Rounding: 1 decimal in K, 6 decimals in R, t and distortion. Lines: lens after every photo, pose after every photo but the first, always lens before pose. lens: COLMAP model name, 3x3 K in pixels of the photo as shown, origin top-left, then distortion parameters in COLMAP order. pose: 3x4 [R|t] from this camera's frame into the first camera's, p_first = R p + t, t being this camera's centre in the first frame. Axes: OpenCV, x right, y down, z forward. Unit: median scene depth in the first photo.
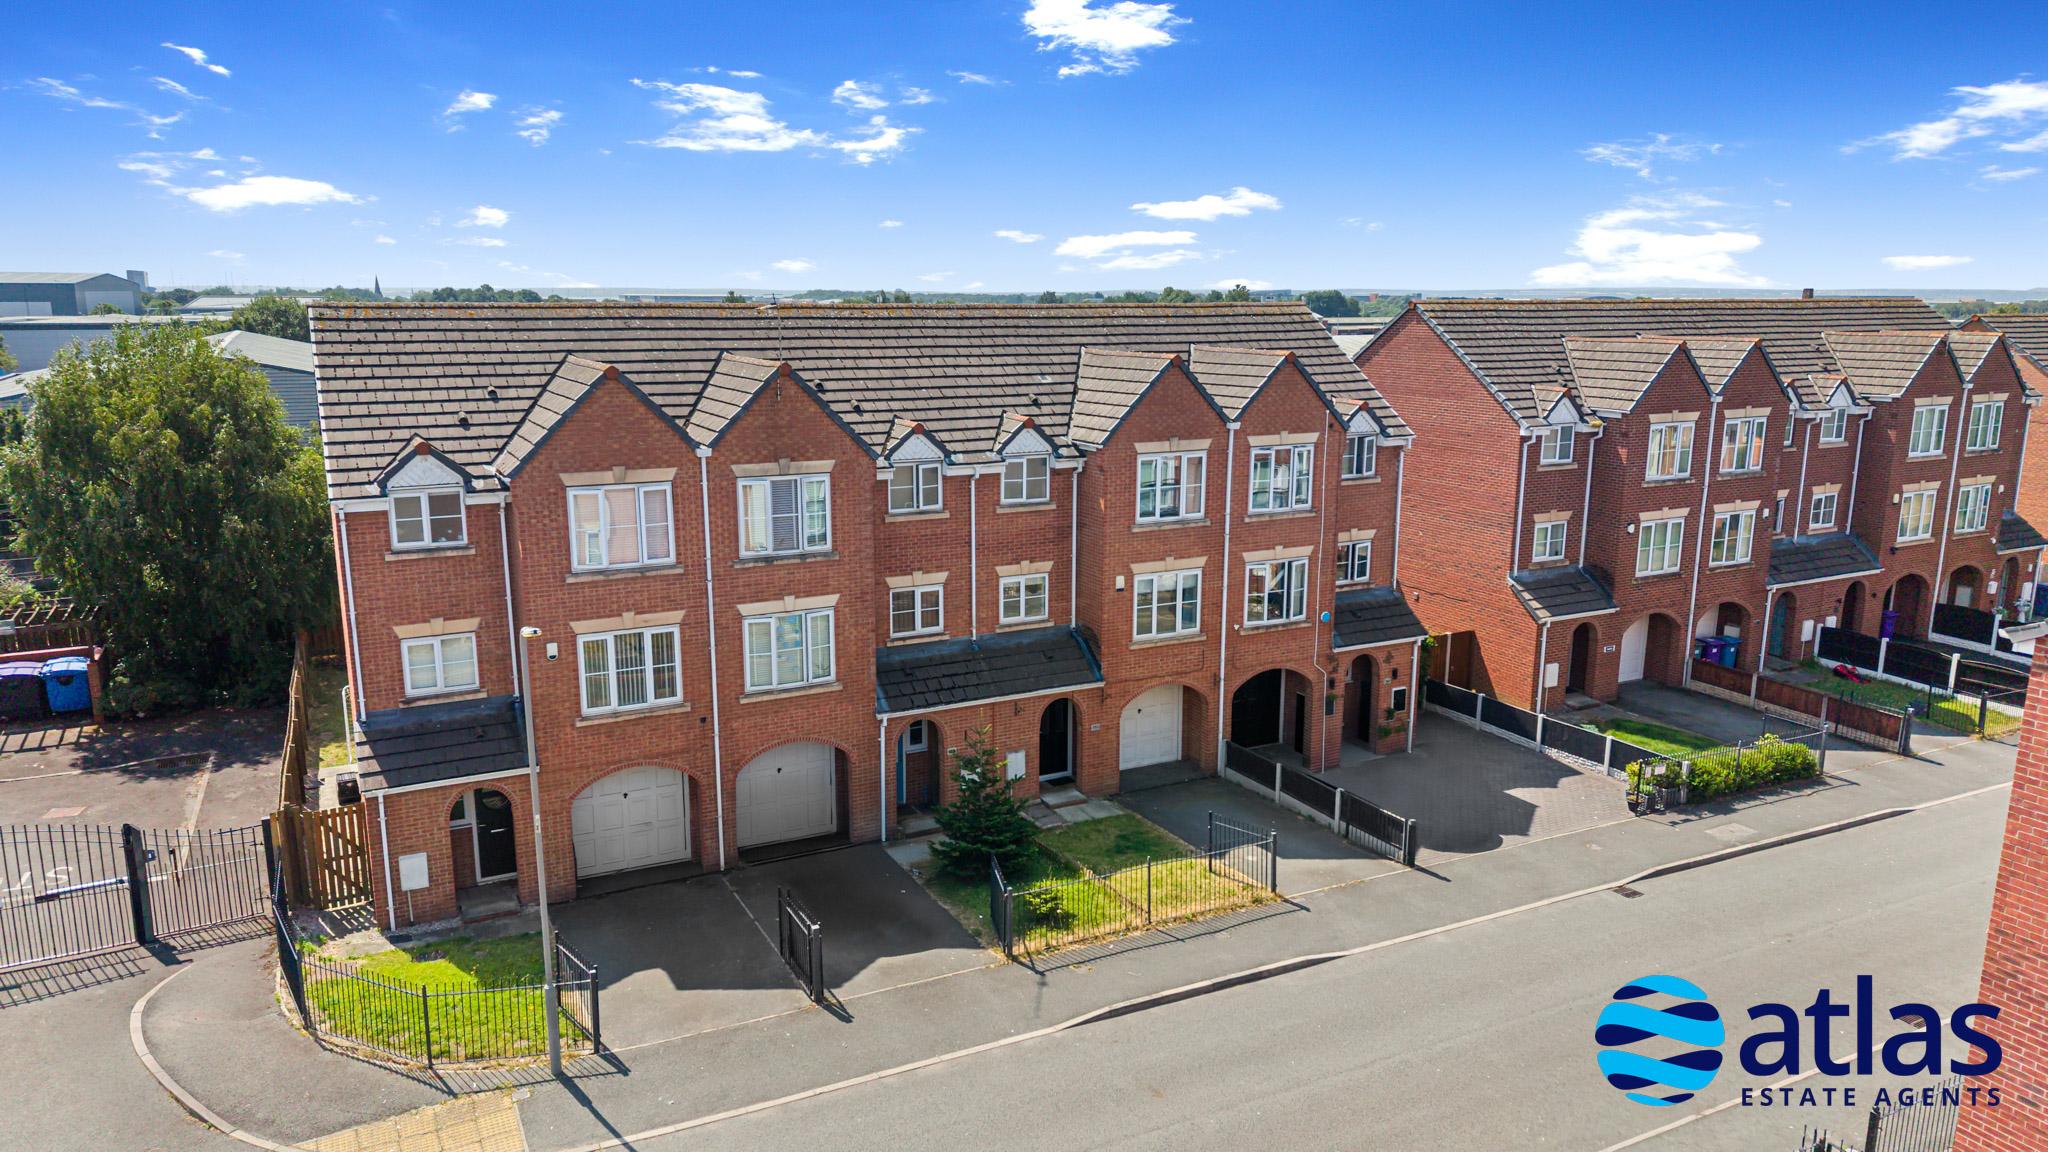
lens RADIAL K [[1361.2, 0, 1024.7], [0, 1361.2, 570.4], [0, 0, 1]] dist [-0.009079, -0.002894]
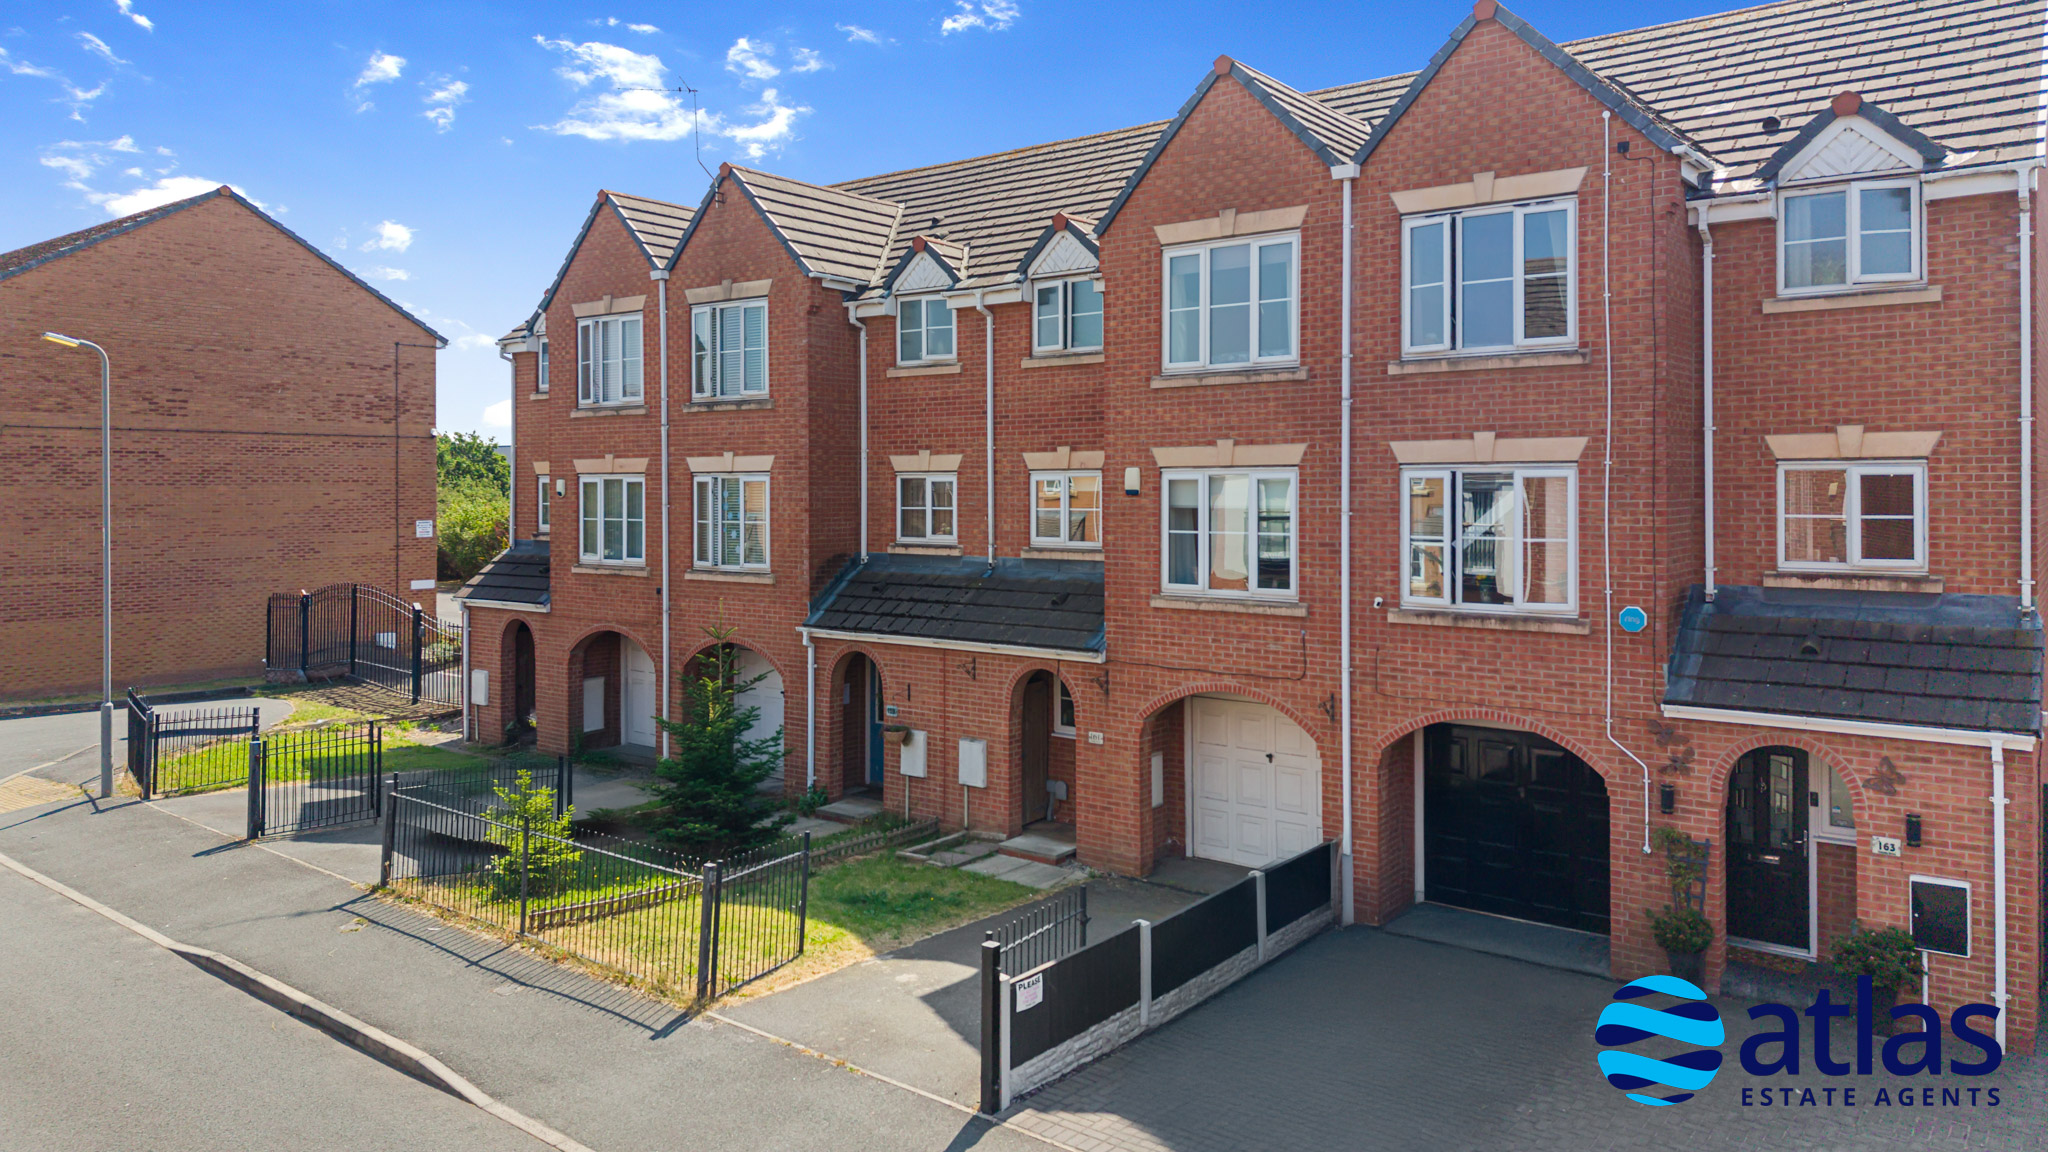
lens RADIAL K [[1361.2, 0, 1015.7], [0, 1361.2, 499.5], [0, 0, 1]] dist [-0.009079, -0.002894]
pose [[0.422654, 0.001200, -0.906290, 0.560731], [-0.185464, 0.978951, -0.085196, 0.074535], [0.887111, 0.204092, 0.413980, 0.732832]]
